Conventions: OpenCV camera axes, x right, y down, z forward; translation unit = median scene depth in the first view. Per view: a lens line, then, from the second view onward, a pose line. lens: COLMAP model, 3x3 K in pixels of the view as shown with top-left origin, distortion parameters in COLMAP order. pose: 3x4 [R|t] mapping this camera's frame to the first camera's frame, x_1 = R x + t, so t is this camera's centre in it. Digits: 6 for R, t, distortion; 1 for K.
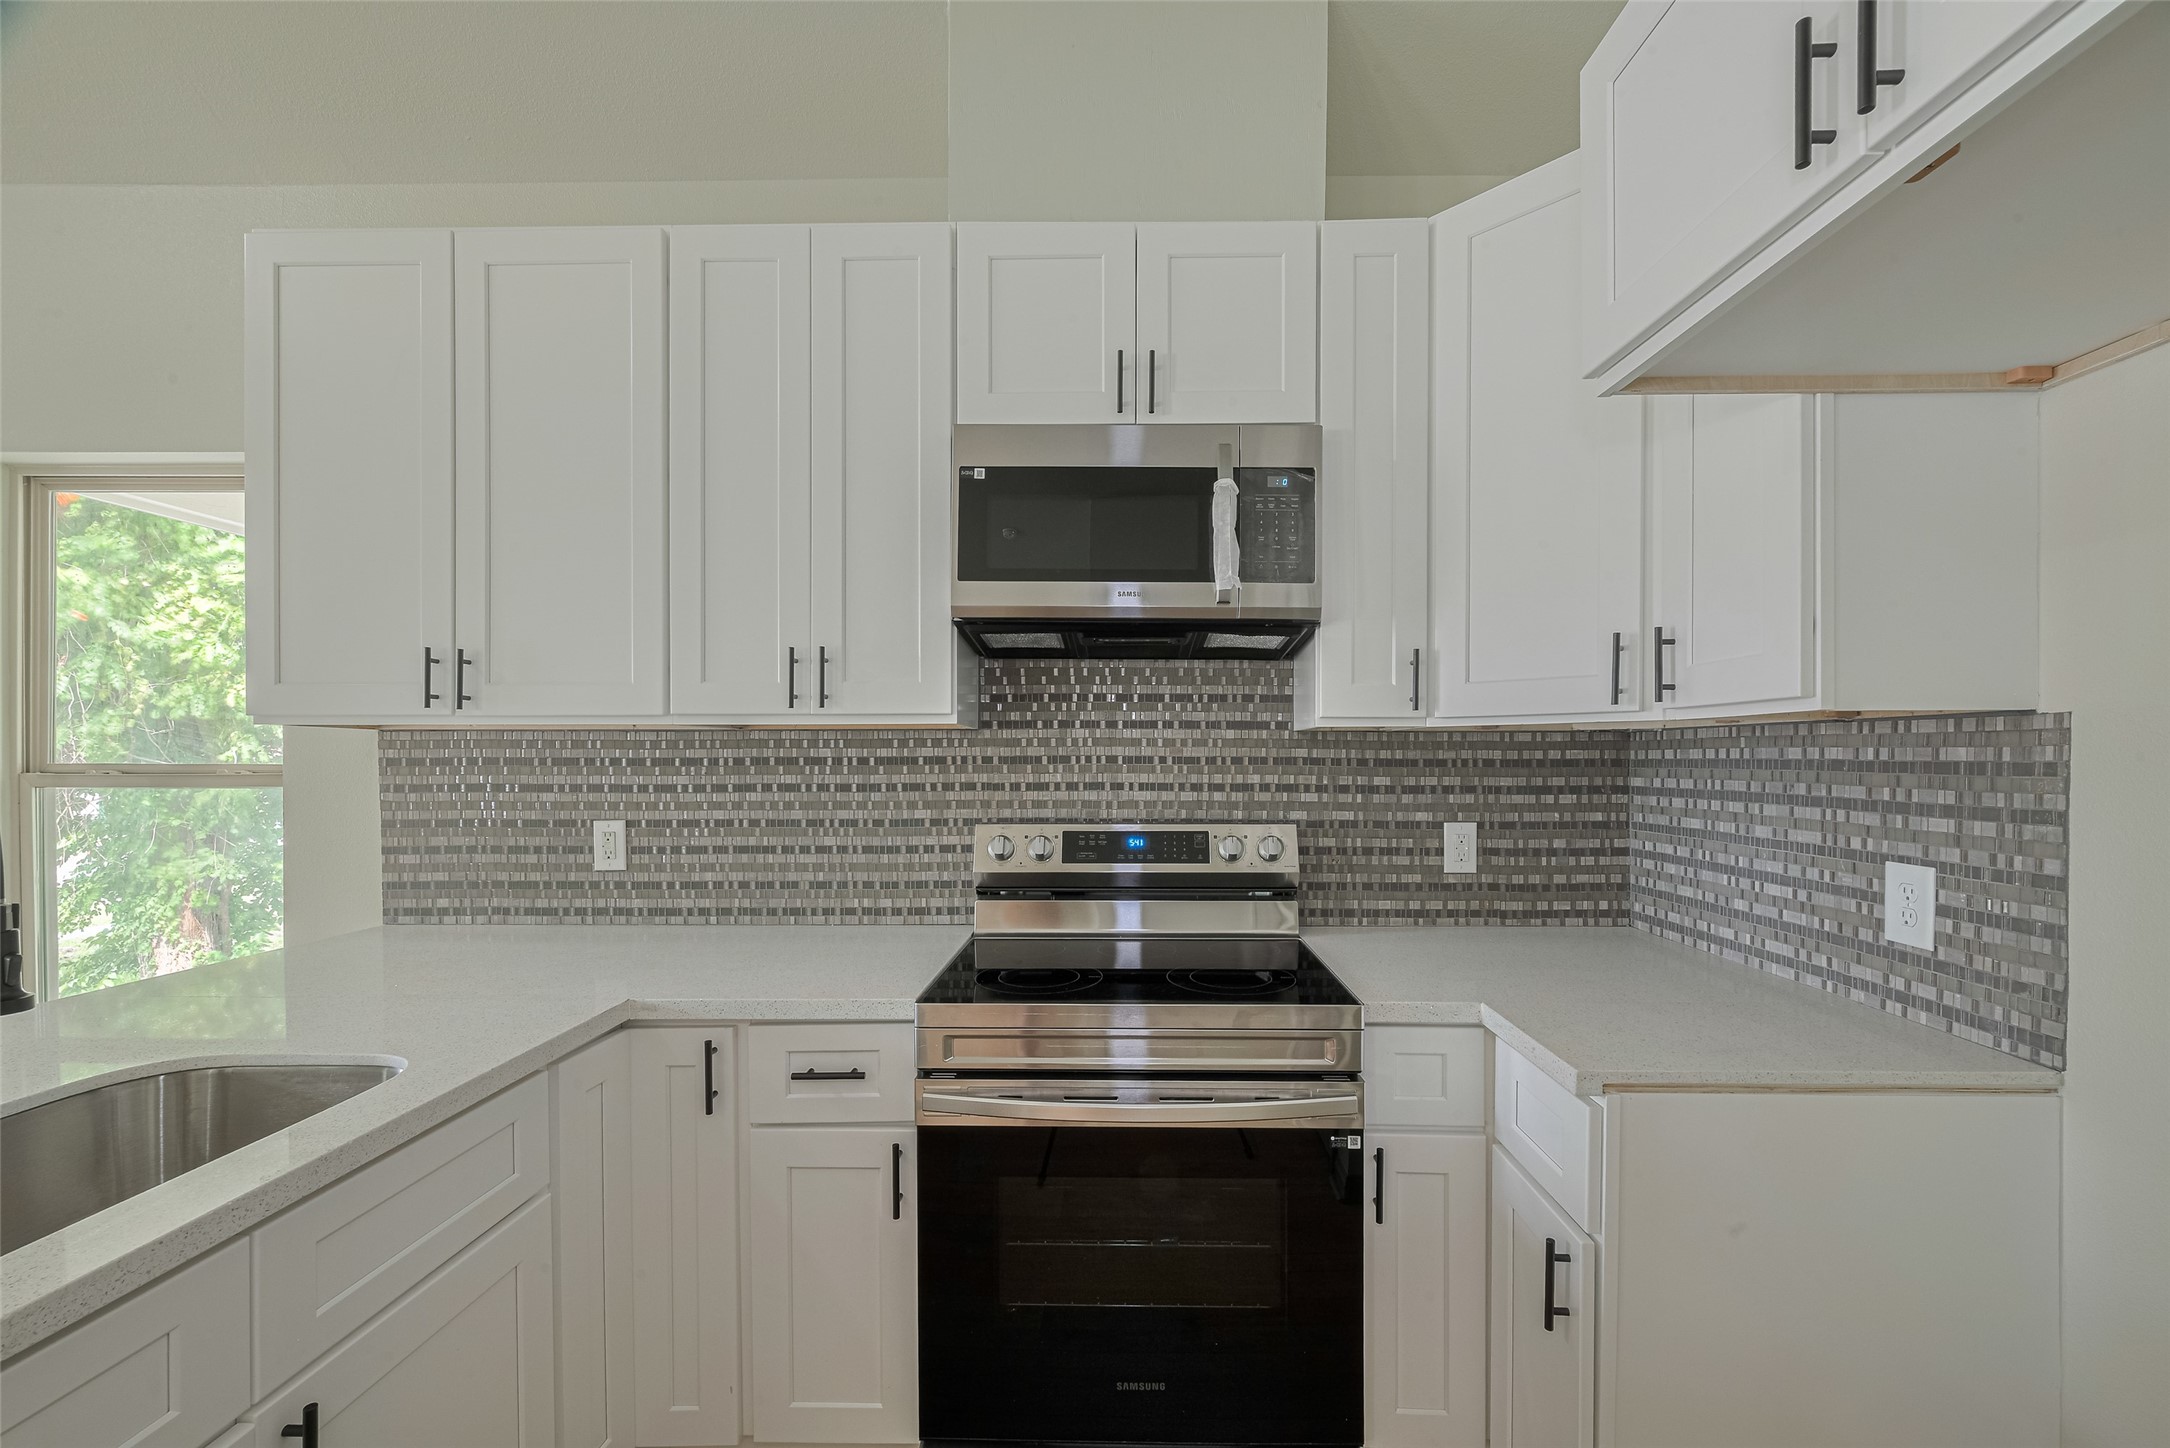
lens RADIAL K [[882.4, 0, 1096.5], [0, 882.4, 778.3], [0, 0, 1]] dist [-0.009759, 0.000419]
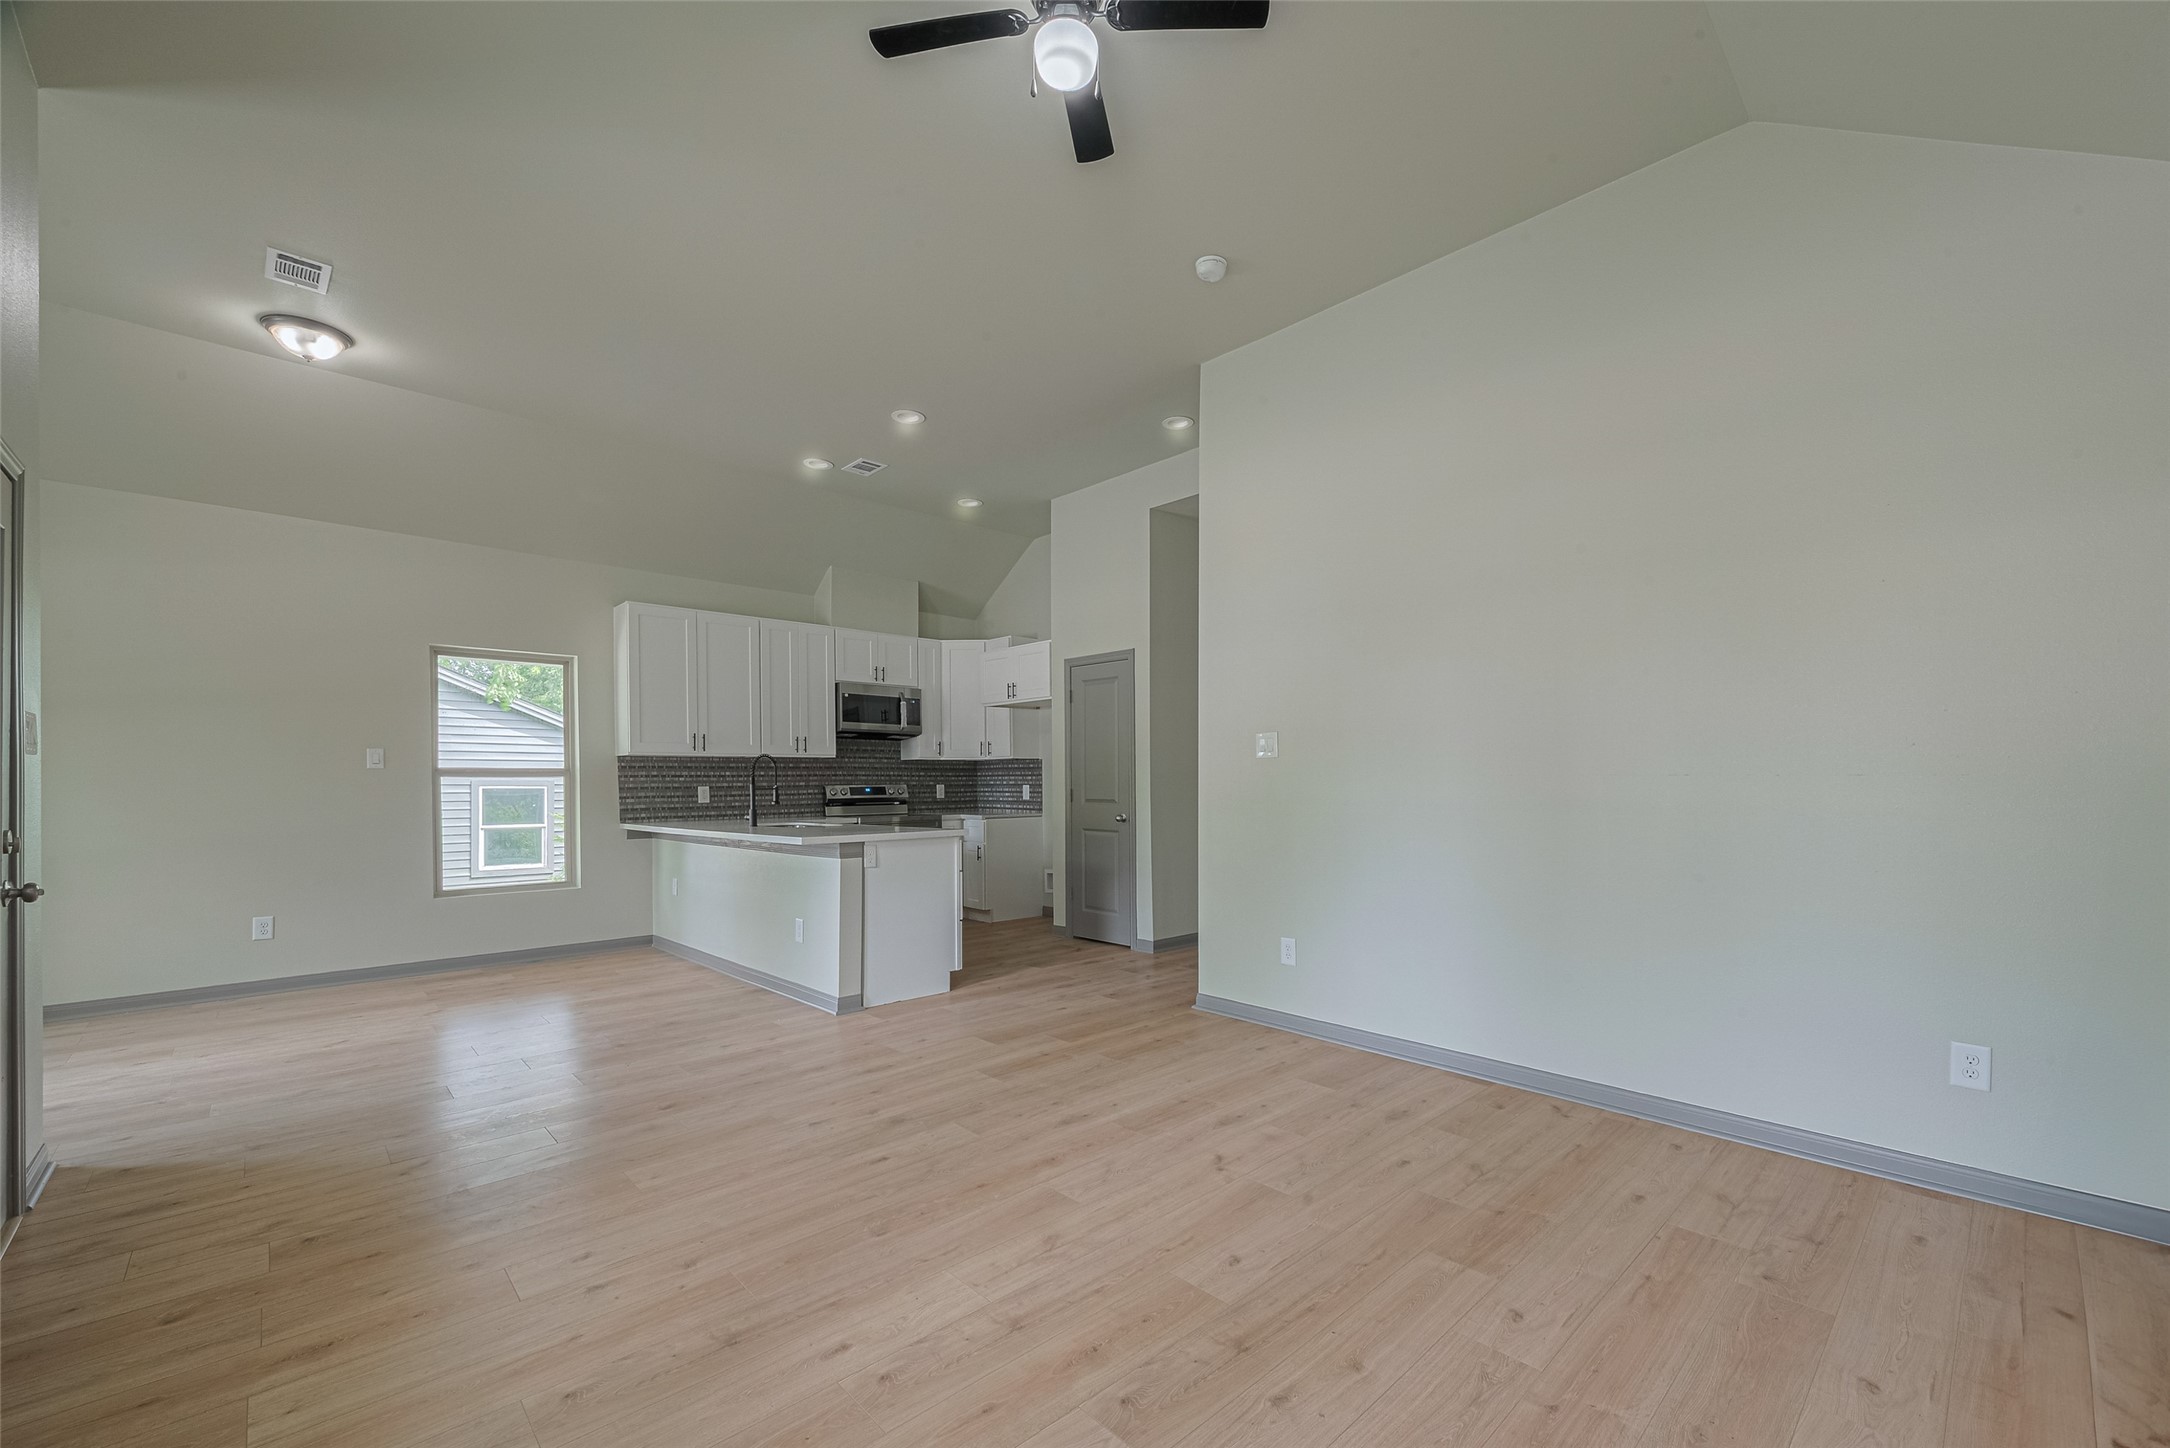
lens RADIAL K [[882.4, 0, 1096.5], [0, 882.4, 778.3], [0, 0, 1]] dist [-0.009759, 0.000419]
pose [[0.723645, -0.002471, 0.690168, -2.016516], [0.021062, 0.999607, -0.018505, 0.125589], [-0.689851, 0.027927, 0.723413, -2.591206]]
